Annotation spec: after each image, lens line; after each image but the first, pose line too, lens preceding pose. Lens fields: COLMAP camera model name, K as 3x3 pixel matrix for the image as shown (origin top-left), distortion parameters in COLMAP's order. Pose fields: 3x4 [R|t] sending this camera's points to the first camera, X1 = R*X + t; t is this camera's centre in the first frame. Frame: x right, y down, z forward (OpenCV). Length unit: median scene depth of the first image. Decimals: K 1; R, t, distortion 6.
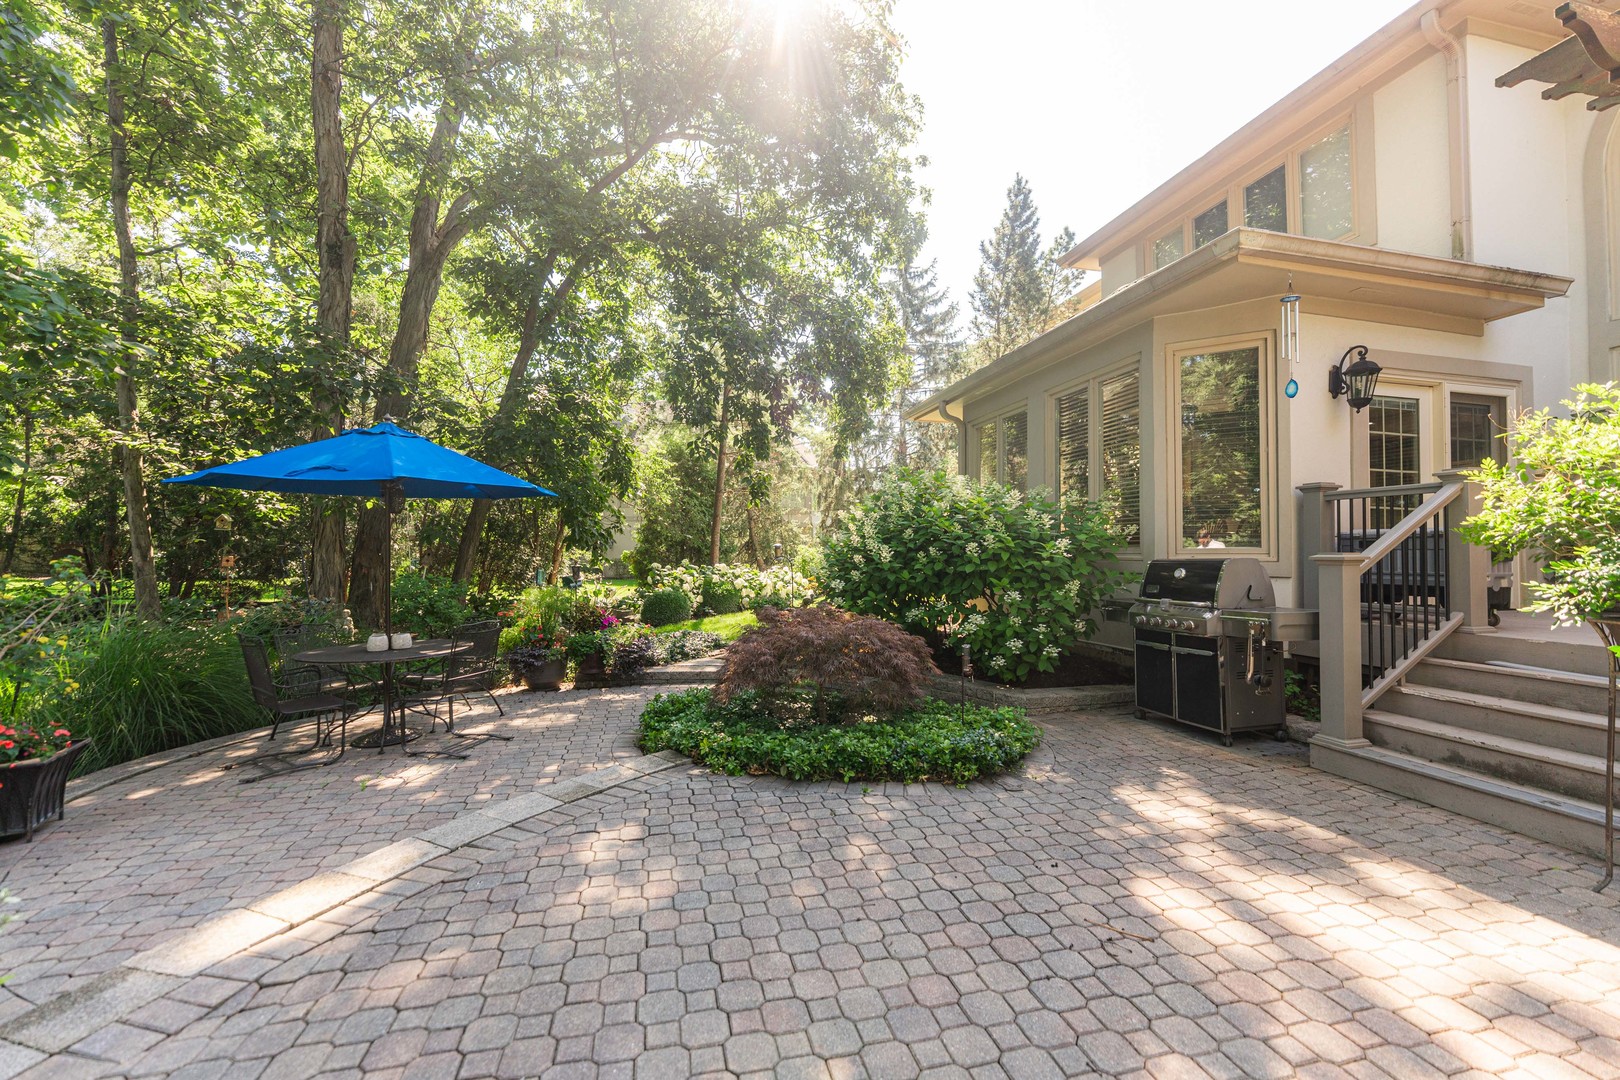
lens RADIAL K [[648.2, 0, 812.0], [0, 648.2, 543.9], [0, 0, 1]] dist [-0.003548, -0.000729]
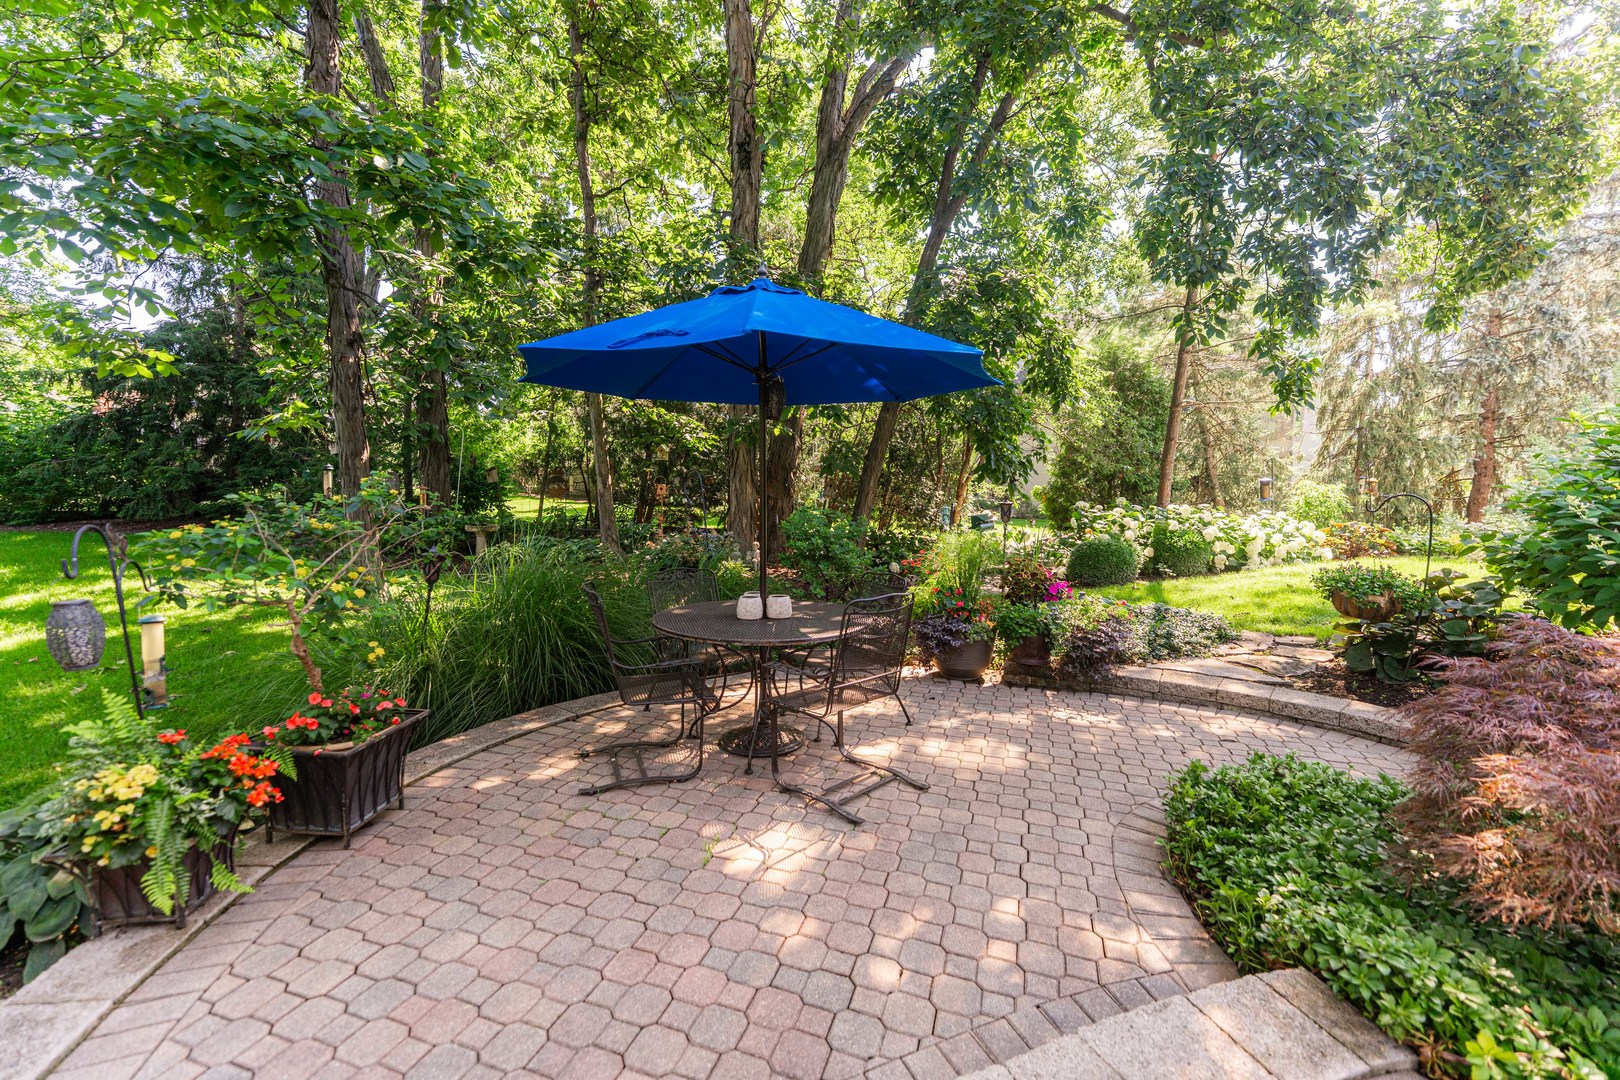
lens RADIAL K [[648.2, 0, 812.0], [0, 648.2, 543.9], [0, 0, 1]] dist [-0.003548, -0.000729]
pose [[0.837799, 0.061111, -0.542549, -0.122806], [-0.008558, 0.995064, 0.098867, 0.008384], [0.545912, -0.078187, 0.834186, 0.234050]]
